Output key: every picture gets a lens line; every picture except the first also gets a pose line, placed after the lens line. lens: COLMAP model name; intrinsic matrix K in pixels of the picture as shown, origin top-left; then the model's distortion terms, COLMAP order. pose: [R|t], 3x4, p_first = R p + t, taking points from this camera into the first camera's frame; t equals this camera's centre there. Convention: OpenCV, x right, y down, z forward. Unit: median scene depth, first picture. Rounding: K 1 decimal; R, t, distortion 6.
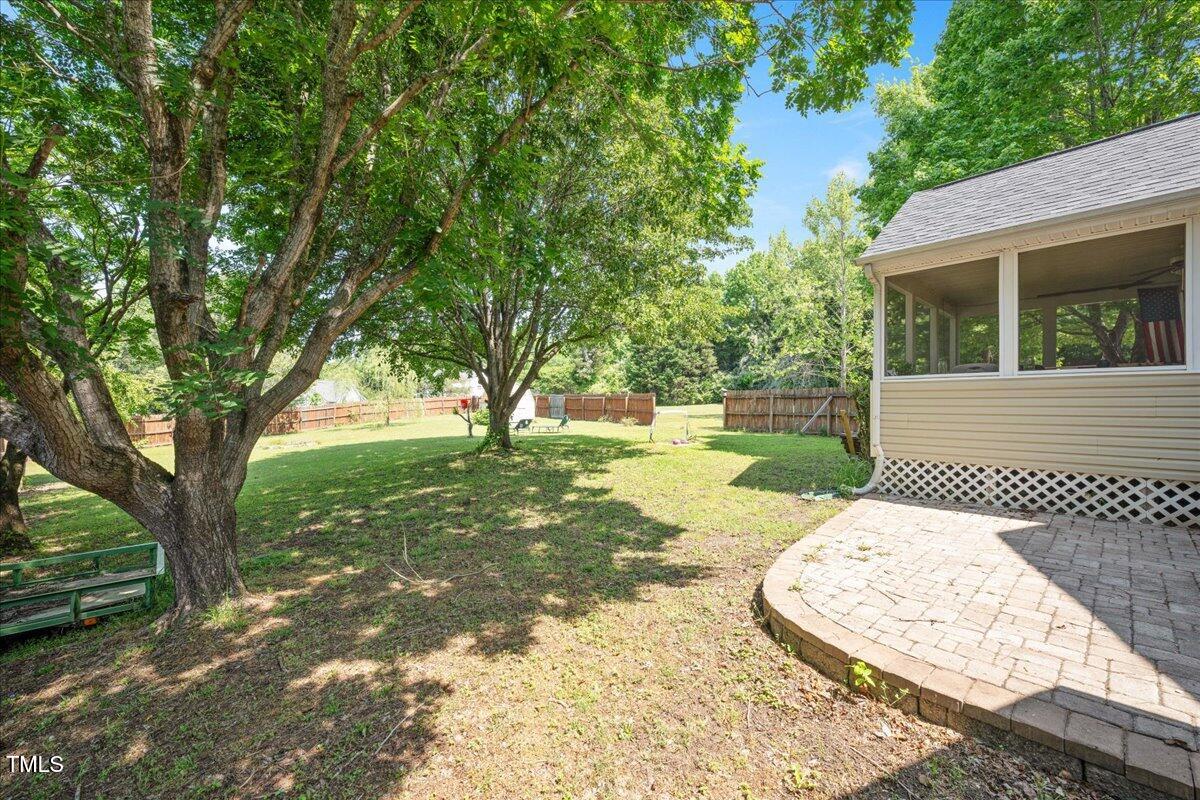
lens RADIAL K [[485.3, 0, 603.5], [0, 485.3, 400.9], [0, 0, 1]] dist [-0.001168, -0.000218]
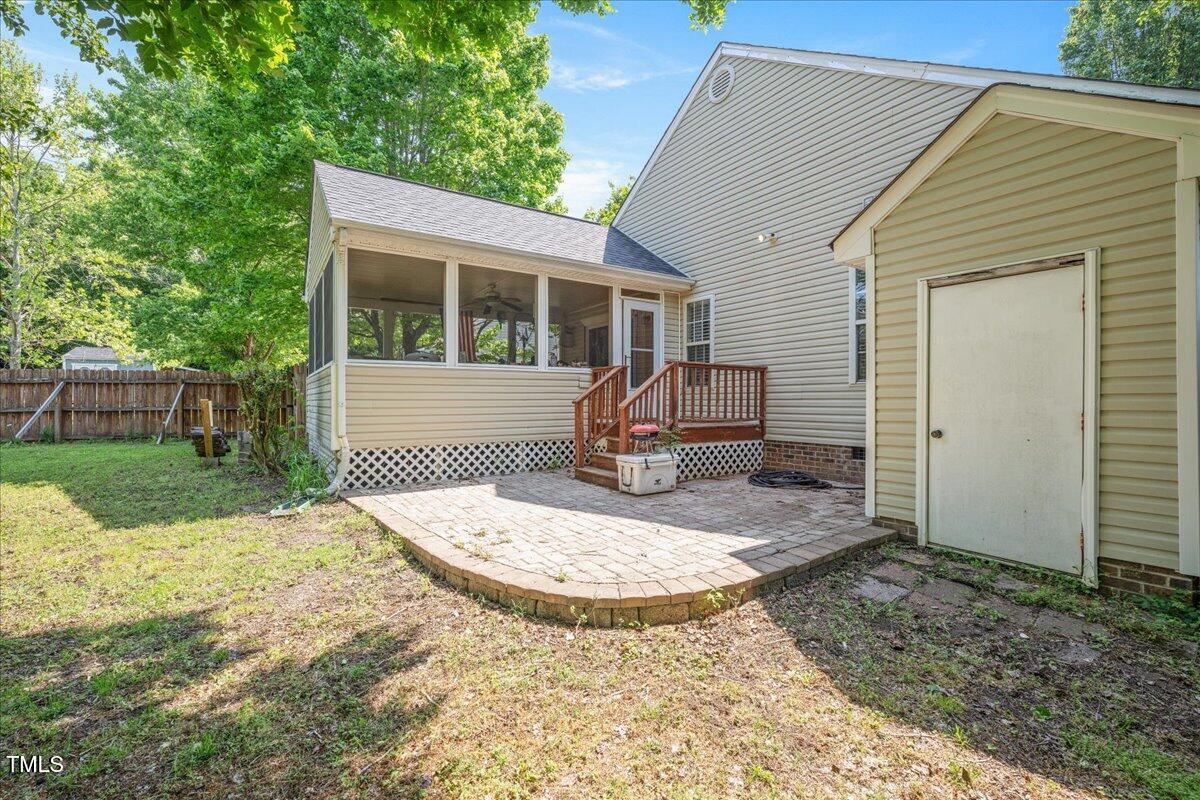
lens RADIAL K [[515.1, 0, 600.0], [0, 515.1, 400.0], [0, 0, 1]] dist [-0.000086, -0.000110]
pose [[0.138400, -0.003495, 0.990370, -0.419572], [-0.005809, 0.999974, 0.004341, 0.026377], [-0.990359, -0.006354, 0.138376, 0.573555]]
